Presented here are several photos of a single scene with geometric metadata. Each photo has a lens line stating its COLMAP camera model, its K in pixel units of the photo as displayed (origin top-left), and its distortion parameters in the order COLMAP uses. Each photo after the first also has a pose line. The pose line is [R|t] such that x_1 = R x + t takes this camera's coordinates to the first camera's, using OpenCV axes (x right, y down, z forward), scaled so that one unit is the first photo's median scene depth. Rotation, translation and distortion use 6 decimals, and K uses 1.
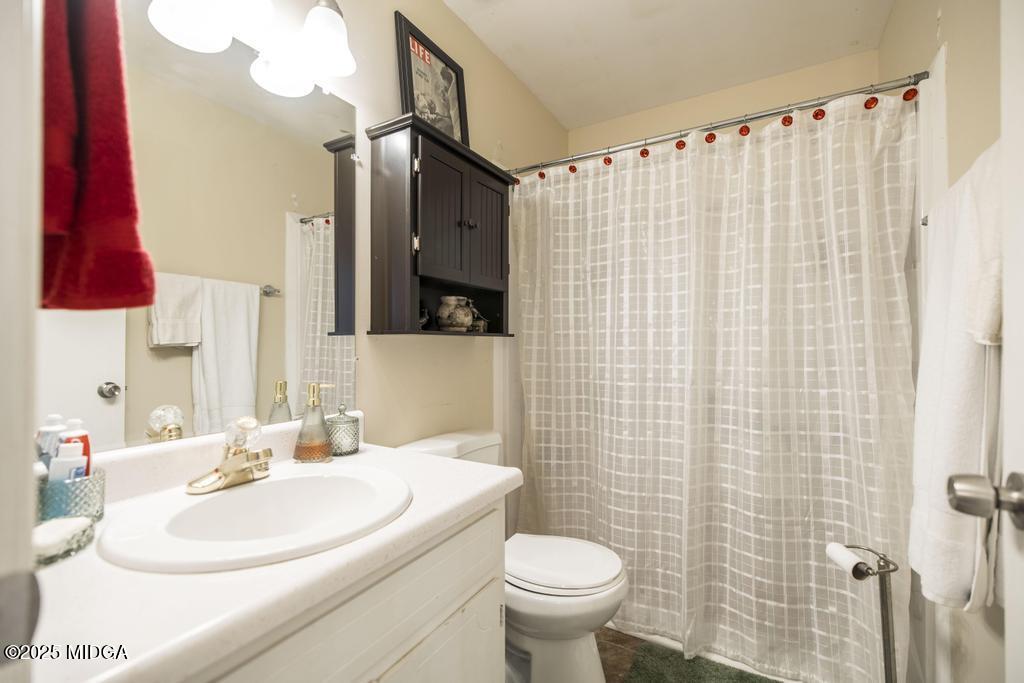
lens RADIAL K [[438.6, 0, 519.5], [0, 438.6, 338.4], [0, 0, 1]] dist [0.004062, -0.000520]
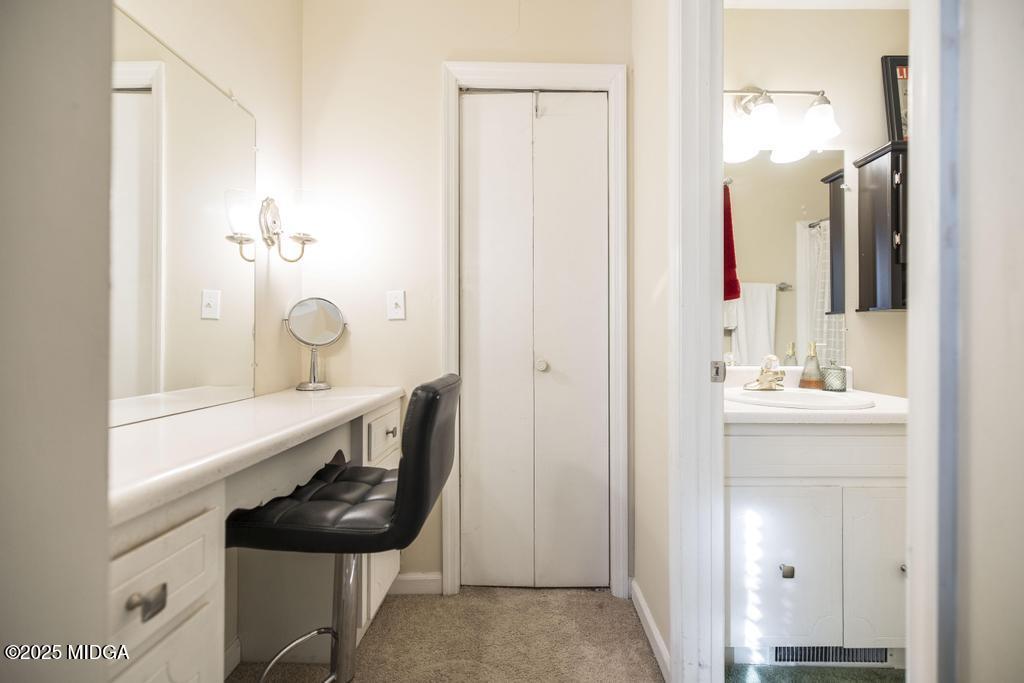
lens RADIAL K [[438.6, 0, 522.3], [0, 438.6, 335.5], [0, 0, 1]] dist [0.004062, -0.000520]
pose [[0.492089, -0.006146, -0.870523, 0.329540], [0.008689, 0.999960, -0.002148, 0.057843], [0.870501, -0.006507, 0.492123, -0.571884]]
